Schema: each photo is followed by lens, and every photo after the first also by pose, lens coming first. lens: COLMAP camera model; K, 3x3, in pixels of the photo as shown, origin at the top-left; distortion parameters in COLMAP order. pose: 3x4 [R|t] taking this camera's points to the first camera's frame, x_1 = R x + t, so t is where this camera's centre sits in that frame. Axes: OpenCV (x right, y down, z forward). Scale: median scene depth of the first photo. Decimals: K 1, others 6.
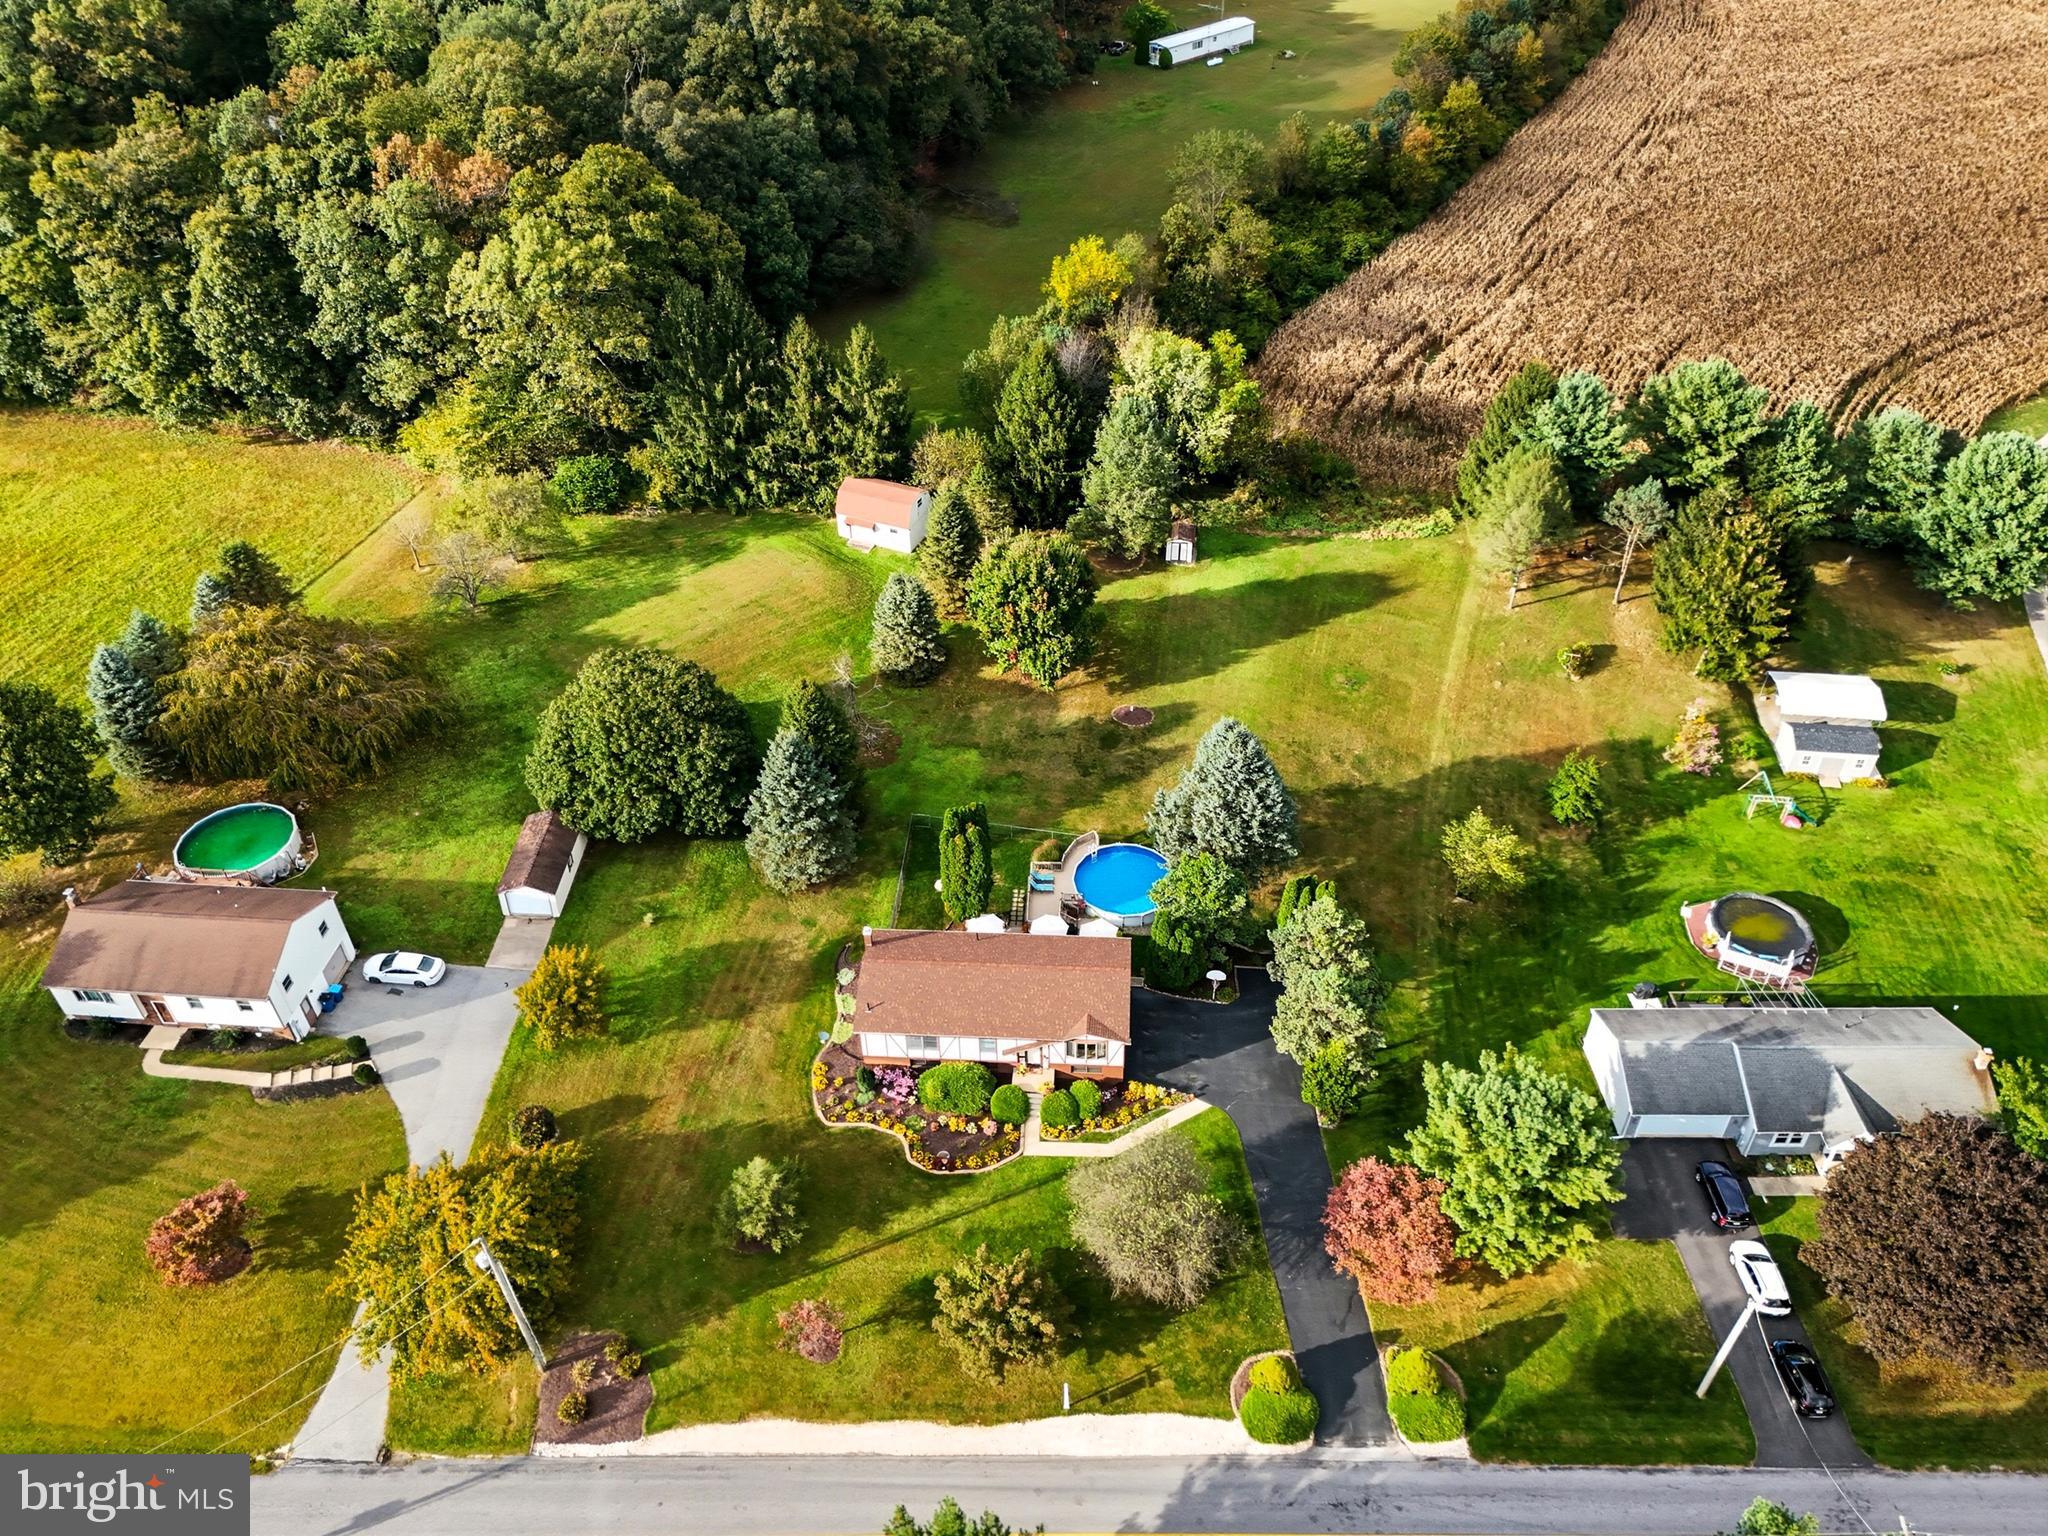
lens RADIAL K [[1508.7, 0, 1031.5], [0, 1508.7, 761.4], [0, 0, 1]] dist [0.068426, -0.056872]
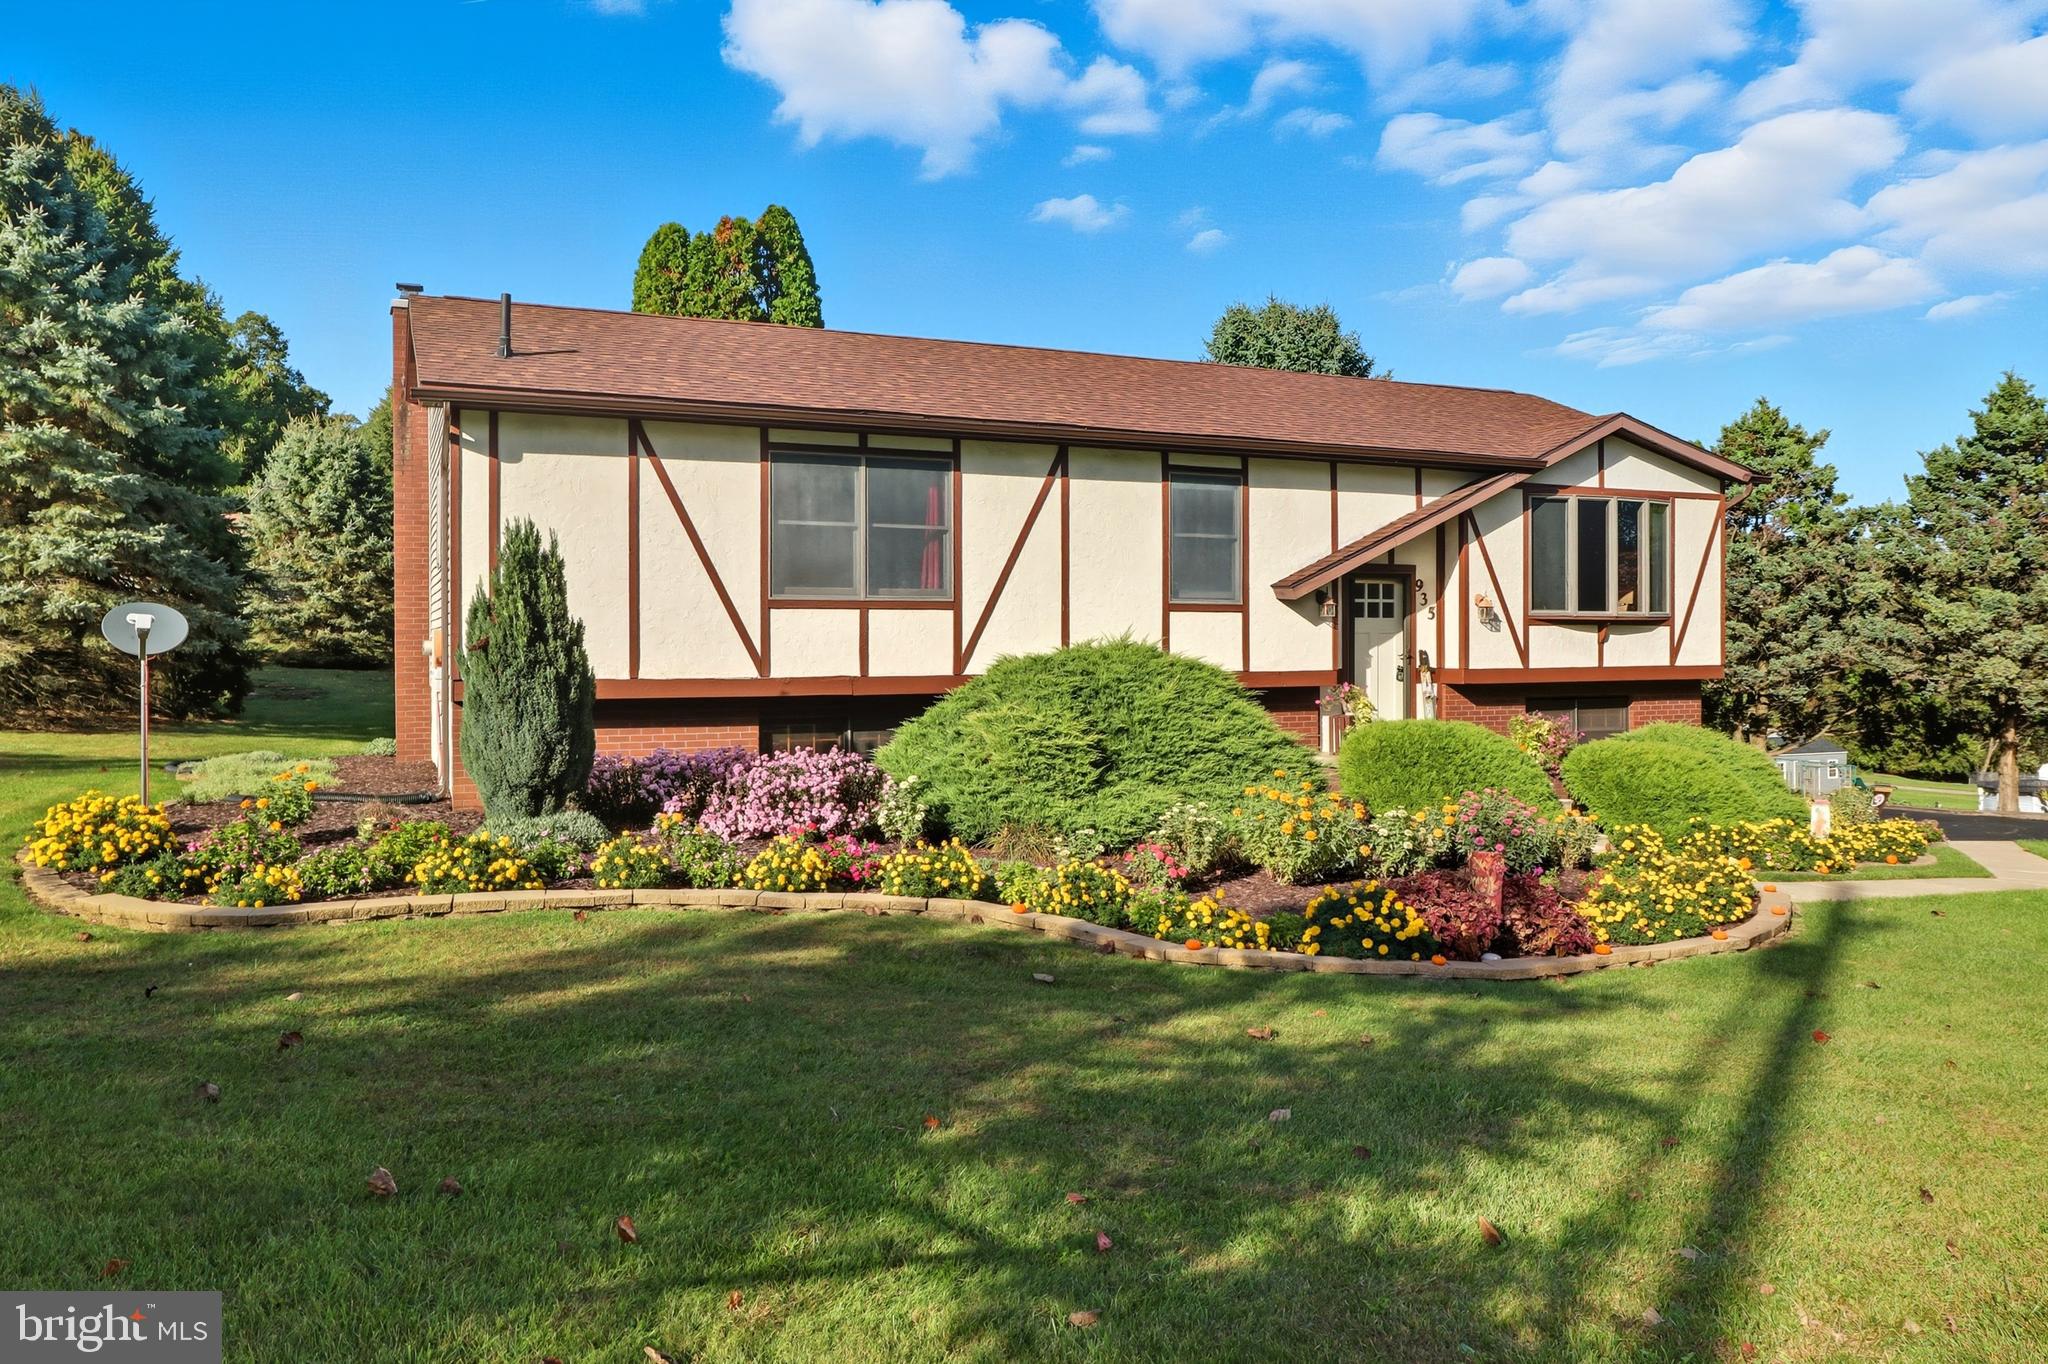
lens RADIAL K [[1423.8, 0, 1003.0], [0, 1423.8, 634.7], [0, 0, 1]] dist [-0.039897, 0.033358]
pose [[0.883116, 0.022900, 0.468595, -0.118742], [0.280338, 0.775128, -0.566205, 0.261043], [-0.376187, 0.631390, 0.678108, 0.819801]]
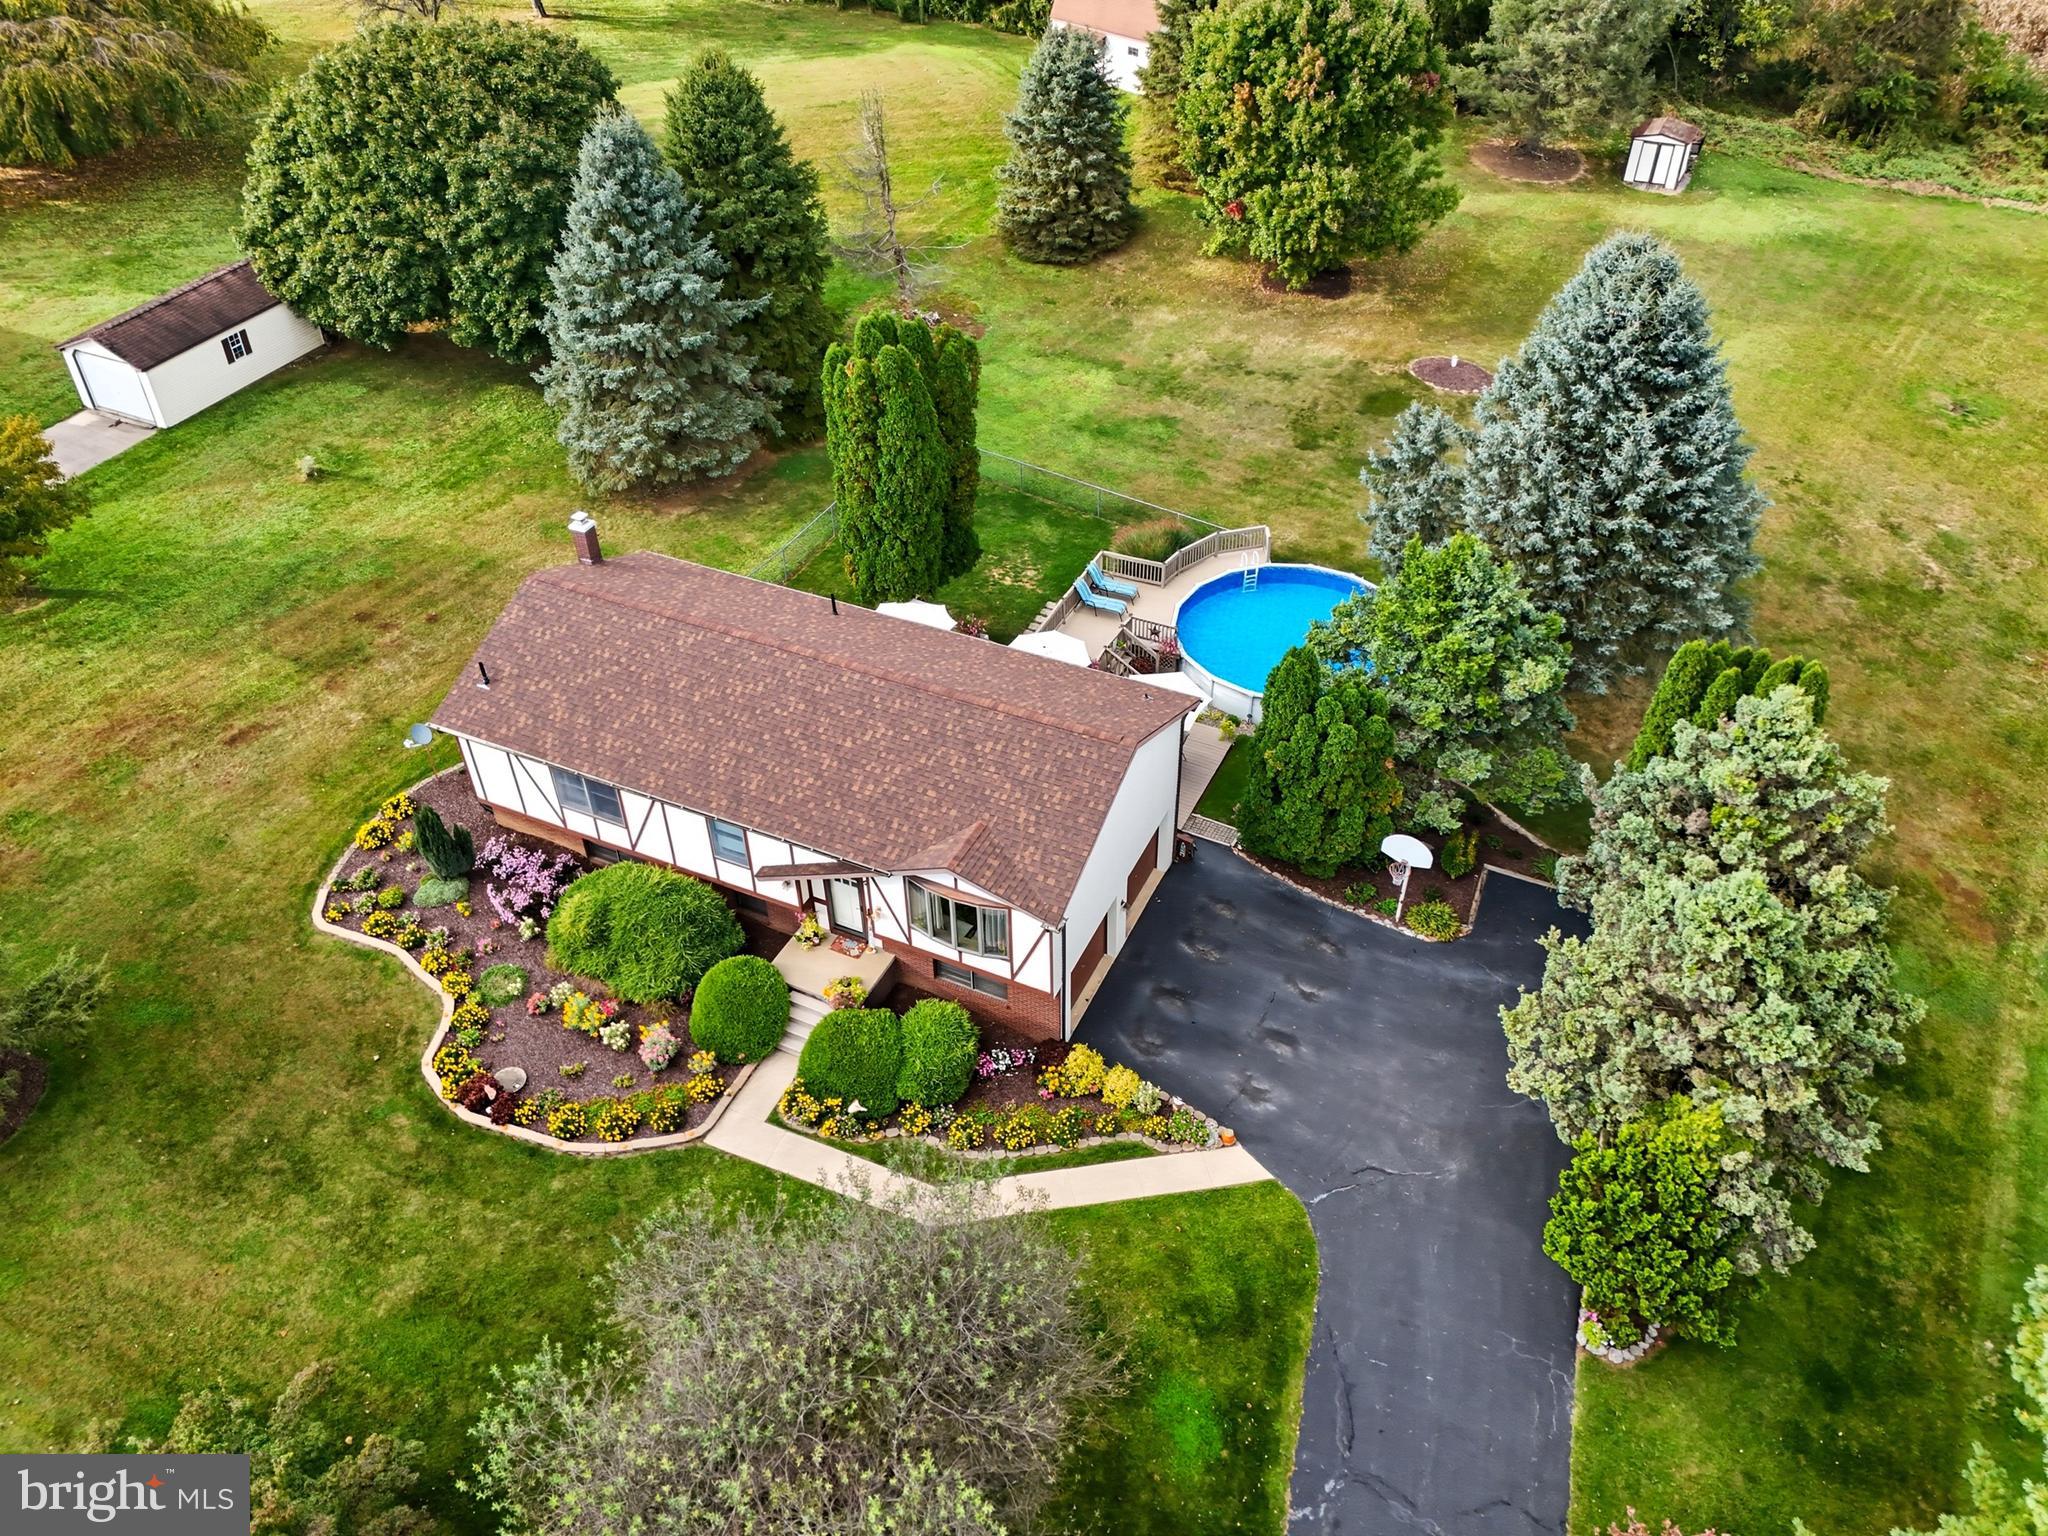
lens RADIAL K [[1508.7, 0, 1022.9], [0, 1508.7, 770.4], [0, 0, 1]] dist [0.068426, -0.056872]
pose [[0.928929, 0.237665, -0.283912, 0.131107], [-0.232848, 0.971169, 0.051120, 0.121513], [0.287876, 0.018622, 0.957487, 0.597605]]
